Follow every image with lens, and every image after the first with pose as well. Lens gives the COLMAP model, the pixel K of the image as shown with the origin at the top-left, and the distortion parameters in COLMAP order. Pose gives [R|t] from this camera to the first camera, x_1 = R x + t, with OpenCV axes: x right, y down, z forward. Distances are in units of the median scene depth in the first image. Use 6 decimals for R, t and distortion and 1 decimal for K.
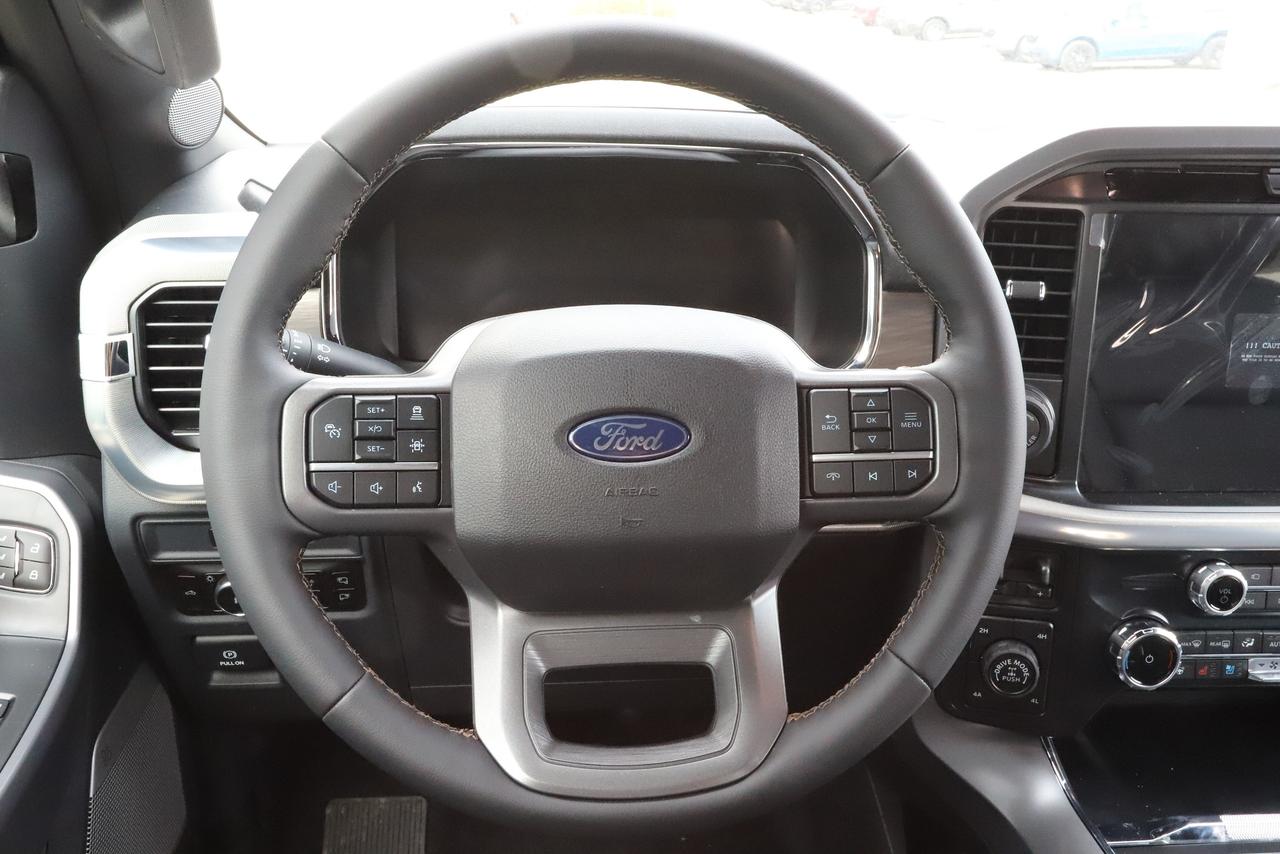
lens RADIAL K [[1141.4, 0, 638.9], [0, 1141.4, 431.4], [0, 0, 1]] dist [0.017393, 0.014867]
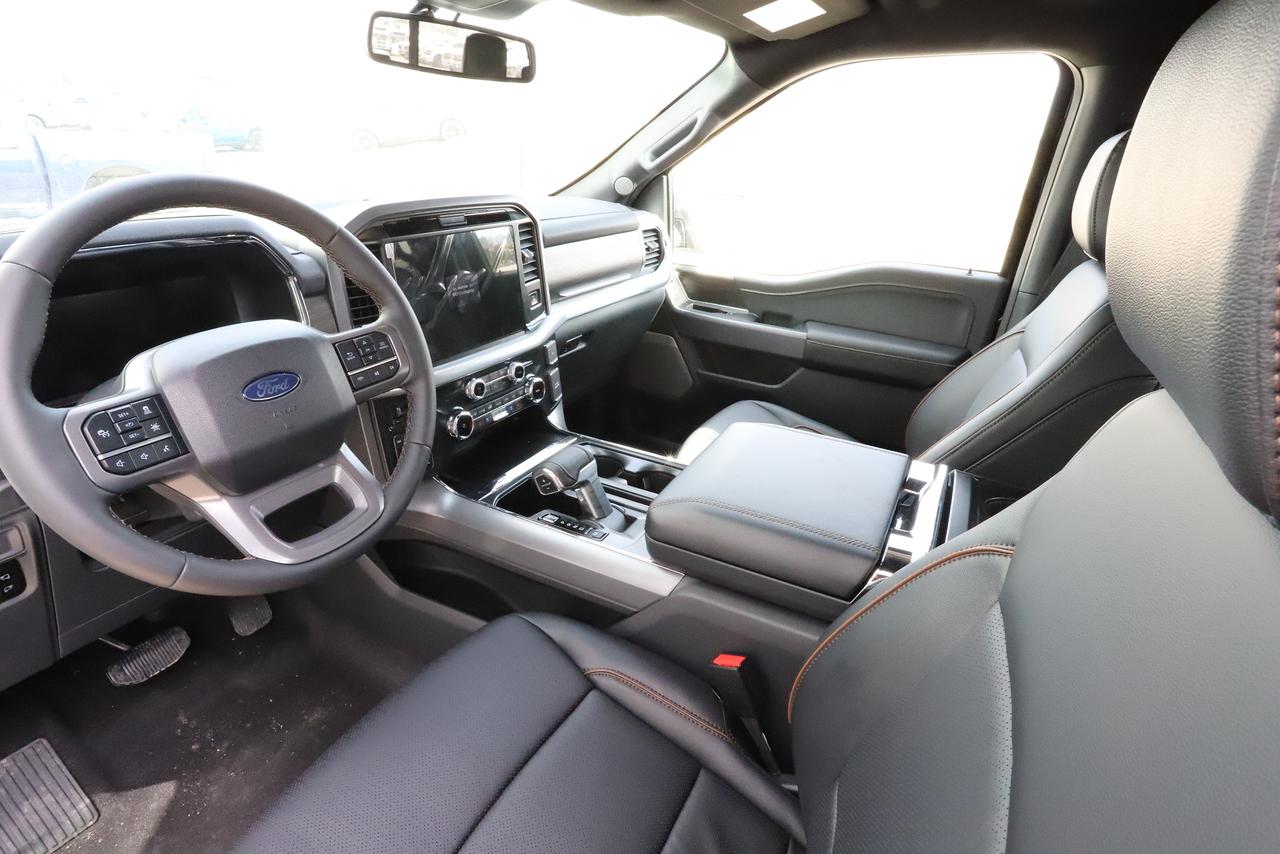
lens RADIAL K [[675.0, 0, 641.8], [0, 675.0, 425.0], [0, 0, 1]] dist [0.028045, 0.001607]
pose [[0.573056, -0.344763, 0.743469, -0.428416], [0.279956, 0.934983, 0.217786, -0.008436], [-0.770215, 0.083335, 0.632316, -0.203271]]
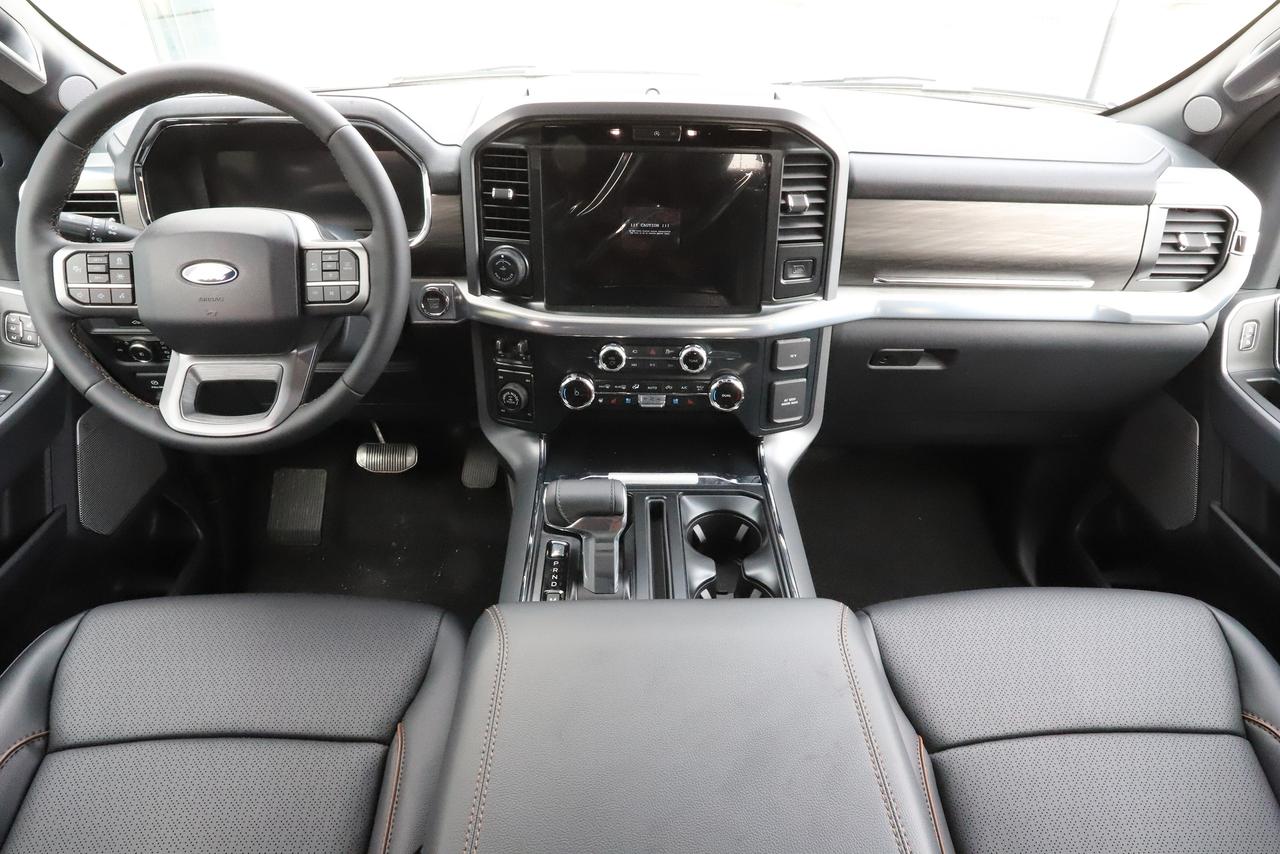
lens RADIAL K [[810.1, 0, 642.7], [0, 810.1, 436.6], [0, 0, 1]] dist [-0.025657, 0.001132]
pose [[0.995256, 0.031993, -0.091884, 0.729864], [-0.012434, 0.978472, 0.206006, -0.011805], [0.096496, -0.203887, 0.974227, -0.343703]]
